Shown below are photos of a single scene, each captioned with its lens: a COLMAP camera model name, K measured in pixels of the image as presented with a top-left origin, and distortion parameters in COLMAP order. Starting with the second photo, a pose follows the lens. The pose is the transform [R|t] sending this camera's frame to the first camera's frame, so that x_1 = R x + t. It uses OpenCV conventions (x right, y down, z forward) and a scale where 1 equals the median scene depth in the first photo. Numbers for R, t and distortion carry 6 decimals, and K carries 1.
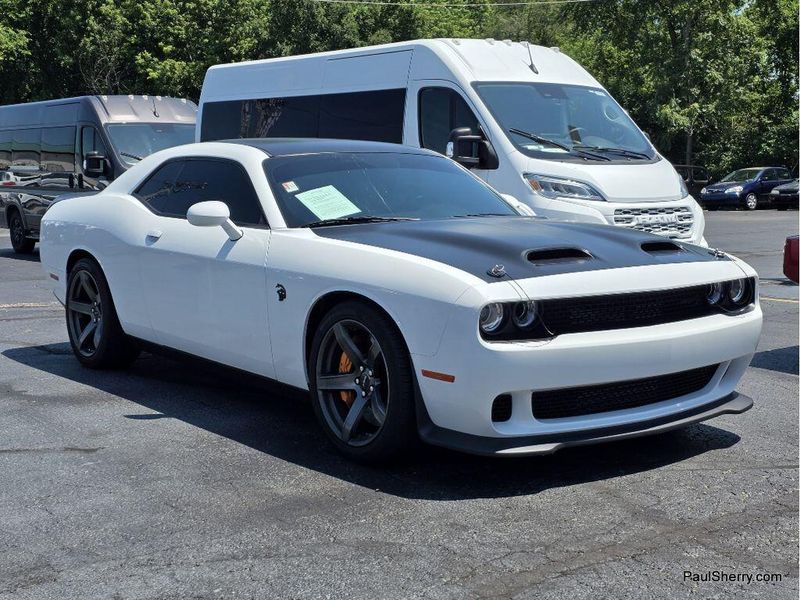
lens RADIAL K [[1227.5, 0, 400.0], [0, 1227.5, 300.0], [0, 0, 1]] dist [0.167523, -0.021731]
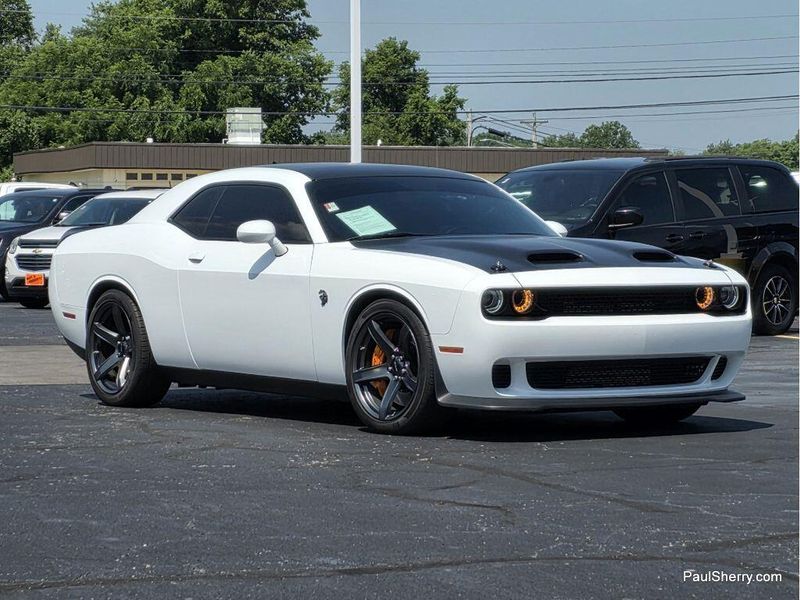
lens RADIAL K [[2966.0, 0, 400.0], [0, 2966.0, 300.0], [0, 0, 1]] dist [0.435624, -2.897510]
pose [[0.998587, 0.005287, -0.052886, 0.113513], [-0.010126, 0.995740, -0.091645, 0.237259], [0.052176, 0.092051, 0.994386, -1.645725]]
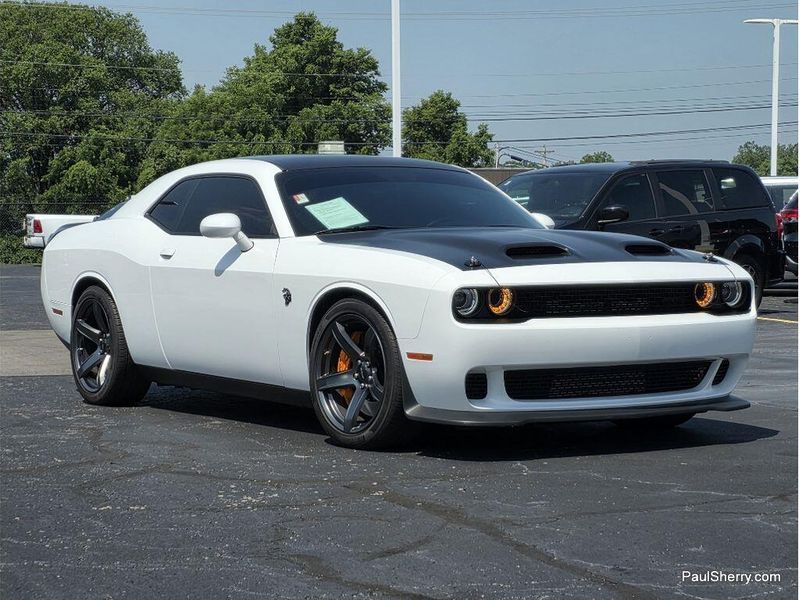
lens RADIAL K [[2045.4, 0, 390.2], [0, 2045.4, 300.9], [0, 0, 1]] dist [0.313627, -0.139387]
pose [[0.996471, 0.000578, -0.083938, 0.130729], [-0.007370, 0.996717, -0.080625, 0.132263], [0.083615, 0.080959, 0.993204, -0.684200]]
